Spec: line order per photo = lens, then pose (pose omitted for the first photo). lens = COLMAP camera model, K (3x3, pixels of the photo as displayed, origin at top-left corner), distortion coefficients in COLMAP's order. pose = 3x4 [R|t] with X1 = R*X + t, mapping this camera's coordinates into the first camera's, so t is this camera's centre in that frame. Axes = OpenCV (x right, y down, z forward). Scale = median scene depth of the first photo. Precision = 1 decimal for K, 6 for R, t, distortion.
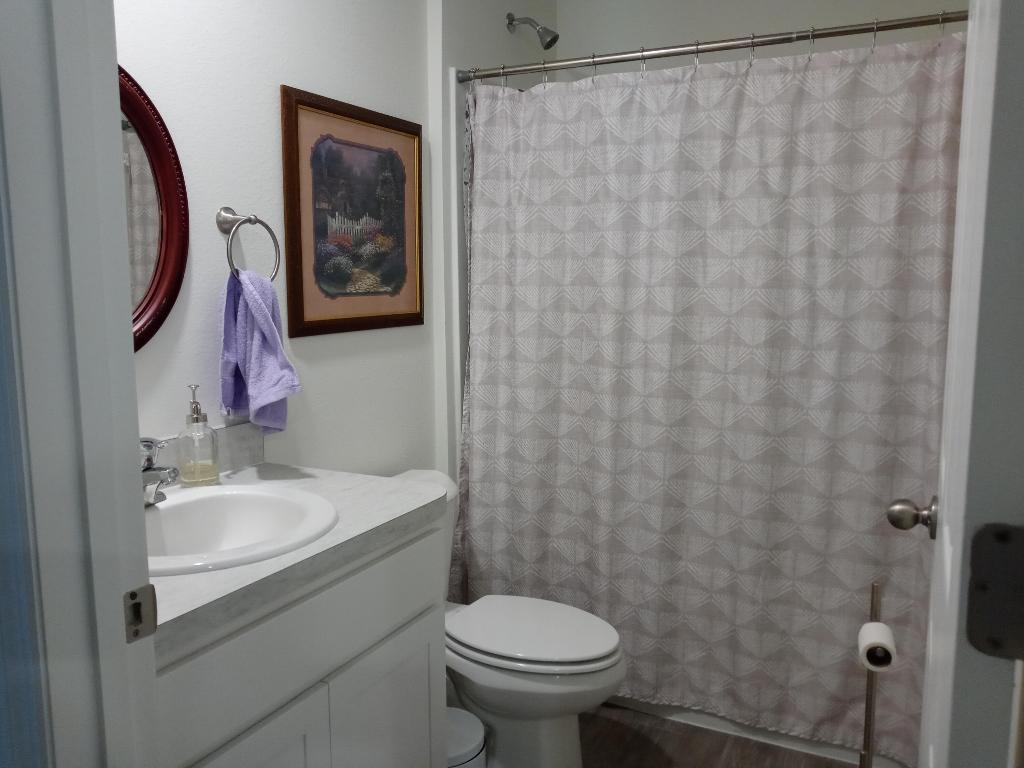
lens RADIAL K [[818.1, 0, 515.0], [0, 818.1, 390.1], [0, 0, 1]] dist [0.011907, -0.019923]
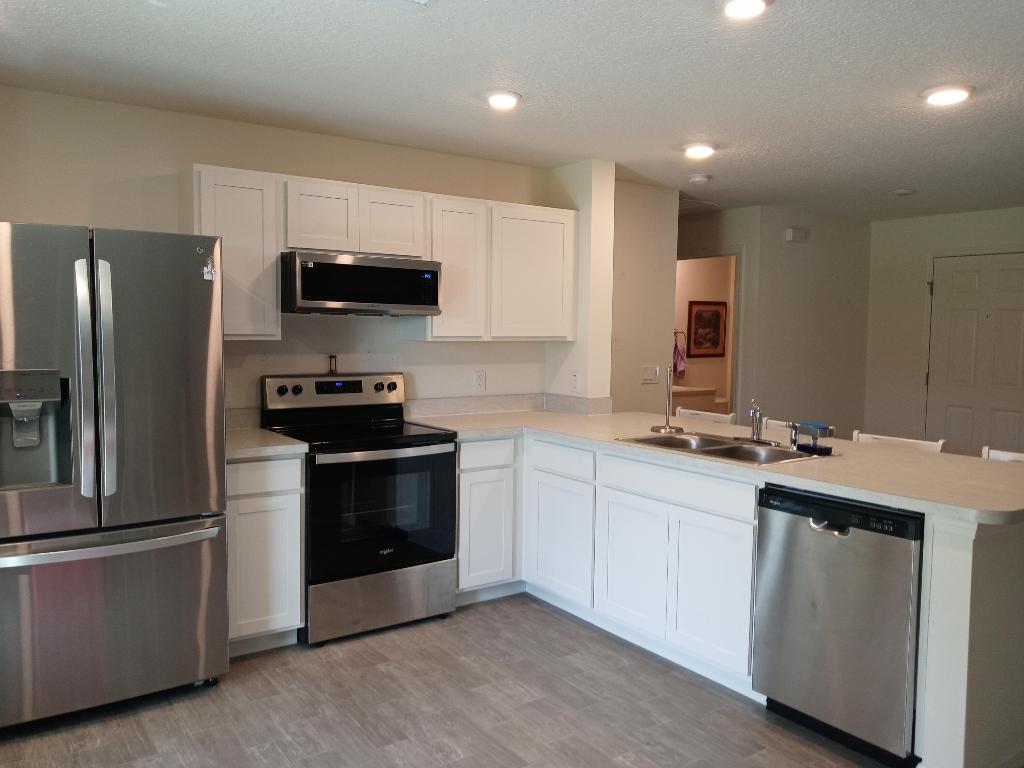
lens RADIAL K [[818.1, 0, 513.9], [0, 818.1, 387.2], [0, 0, 1]] dist [0.011907, -0.019923]
pose [[0.885760, 0.049685, -0.461477, 0.865186], [-0.076974, 0.996211, -0.040486, 0.316670], [0.457717, 0.071382, 0.886228, -3.049905]]
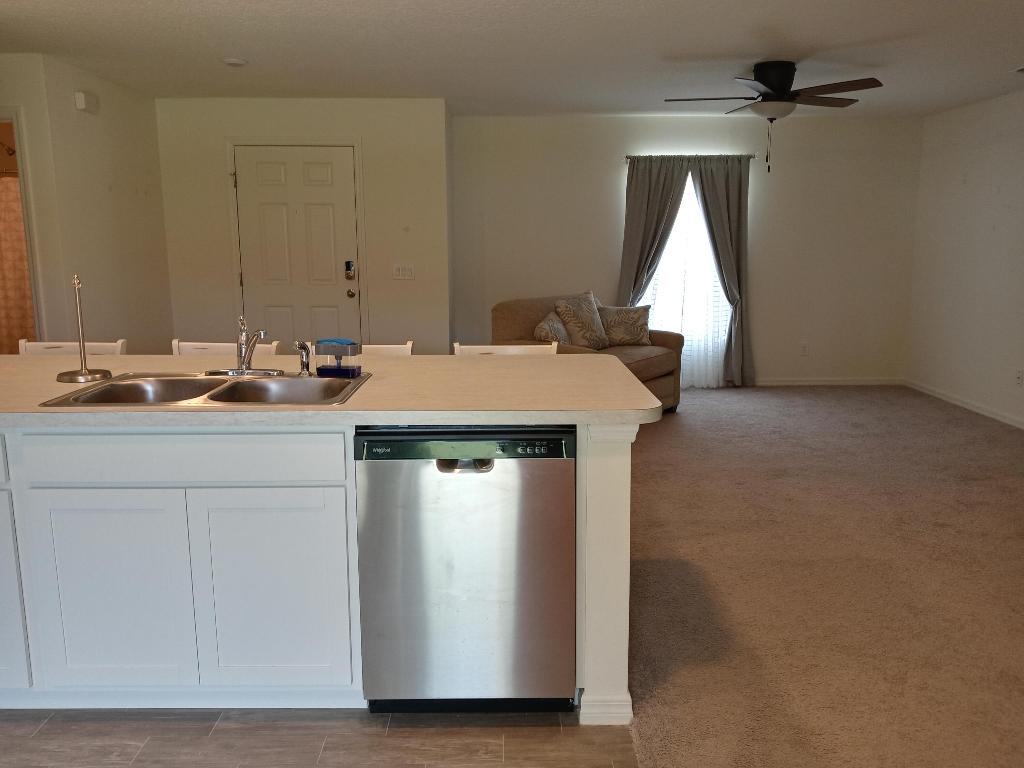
lens RADIAL K [[818.1, 0, 518.3], [0, 818.1, 384.5], [0, 0, 1]] dist [0.011907, -0.019923]
pose [[0.888123, -0.081745, 0.452278, 0.300482], [0.060022, 0.996257, 0.062201, 0.284294], [-0.455670, -0.028095, 0.889705, -2.571897]]
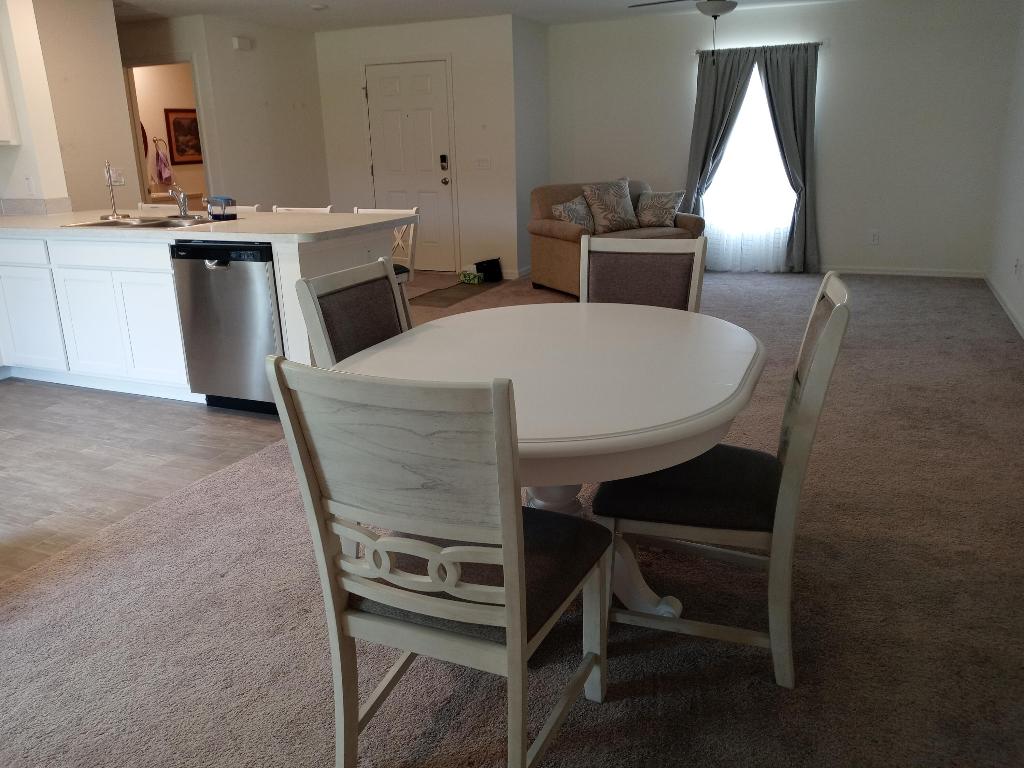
lens RADIAL K [[818.1, 0, 511.7], [0, 818.1, 378.4], [0, 0, 1]] dist [0.011907, -0.019923]
pose [[0.998520, -0.036729, 0.040116, 1.313393], [0.030244, 0.987957, 0.151743, 0.447902], [-0.045207, -0.150305, 0.987606, -3.562423]]
